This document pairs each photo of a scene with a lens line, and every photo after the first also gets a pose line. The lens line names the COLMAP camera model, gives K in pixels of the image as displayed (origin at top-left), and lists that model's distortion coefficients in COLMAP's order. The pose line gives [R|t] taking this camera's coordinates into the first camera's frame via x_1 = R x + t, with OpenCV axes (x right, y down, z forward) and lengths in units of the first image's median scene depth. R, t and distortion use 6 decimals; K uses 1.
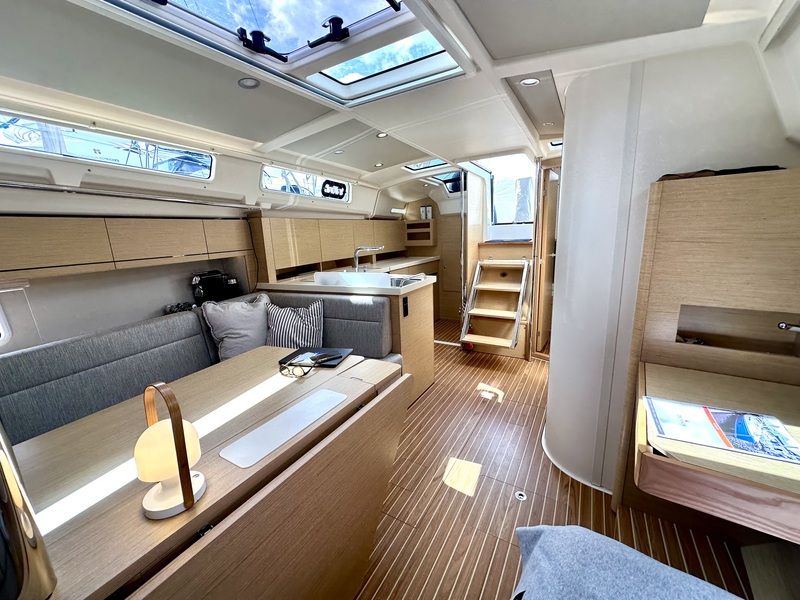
lens RADIAL K [[319.9, 0, 399.3], [0, 319.9, 300.7], [0, 0, 1]] dist [-0.000304, 0.000308]
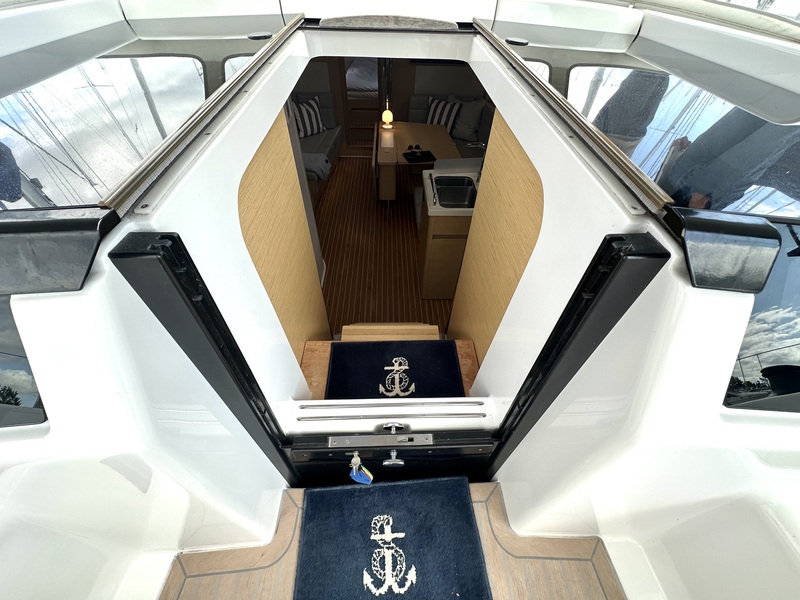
lens RADIAL K [[319.9, 0, 400.5], [0, 319.9, 298.5], [0, 0, 1]] dist [-0.000304, 0.000308]
pose [[-0.844889, 0.406125, -0.348173, 0.486146], [-0.102885, 0.515344, 0.850785, -0.569546], [0.524954, 0.754641, -0.393624, 1.259380]]
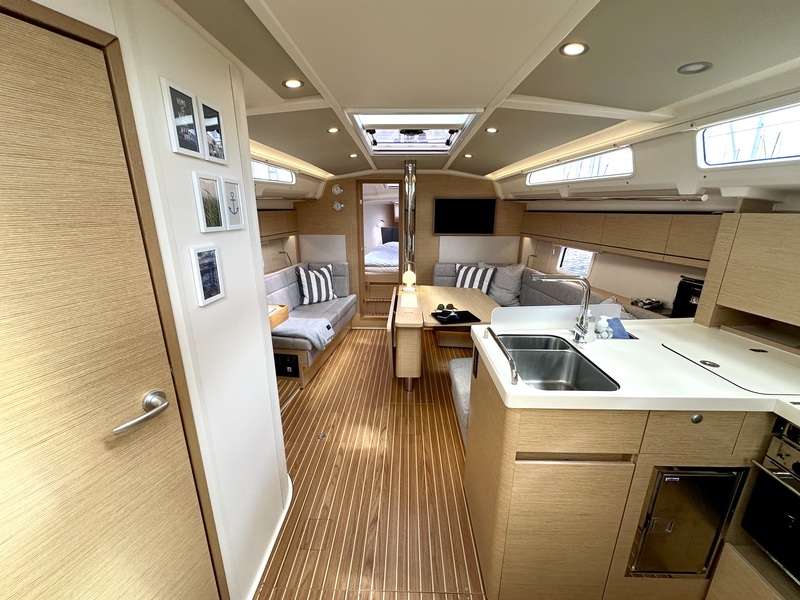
lens RADIAL K [[319.9, 0, 401.2], [0, 319.9, 301.1], [0, 0, 1]] dist [-0.000304, 0.000308]
pose [[-0.868765, 0.171515, -0.464575, 0.320419], [-0.073619, 0.882958, 0.463645, -0.282769], [0.489722, 0.437000, -0.754456, 1.003382]]
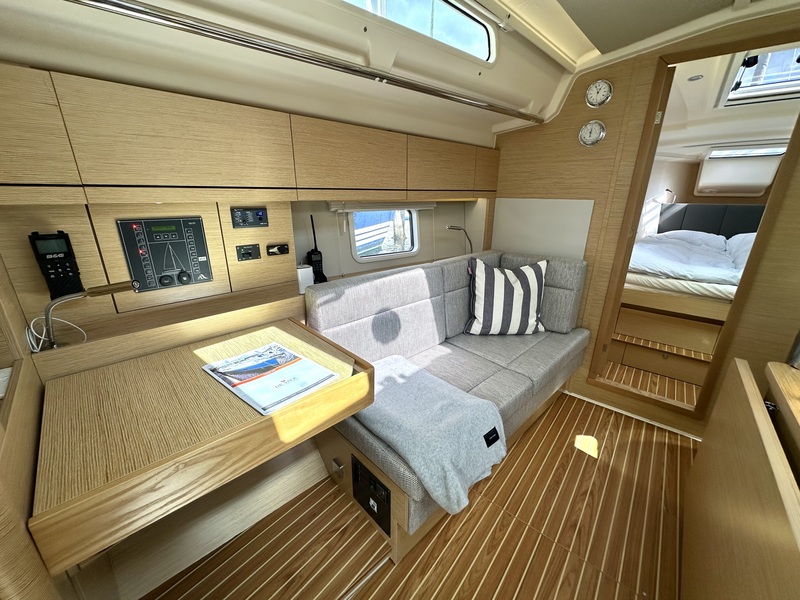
lens RADIAL K [[319.9, 0, 400.4], [0, 319.9, 301.0], [0, 0, 1]] dist [-0.000304, 0.000308]
pose [[-0.986626, -0.019624, 0.161815, 0.128973], [0.065158, 0.862480, 0.501879, -0.068384], [-0.149411, 0.505710, -0.849667, 0.463055]]
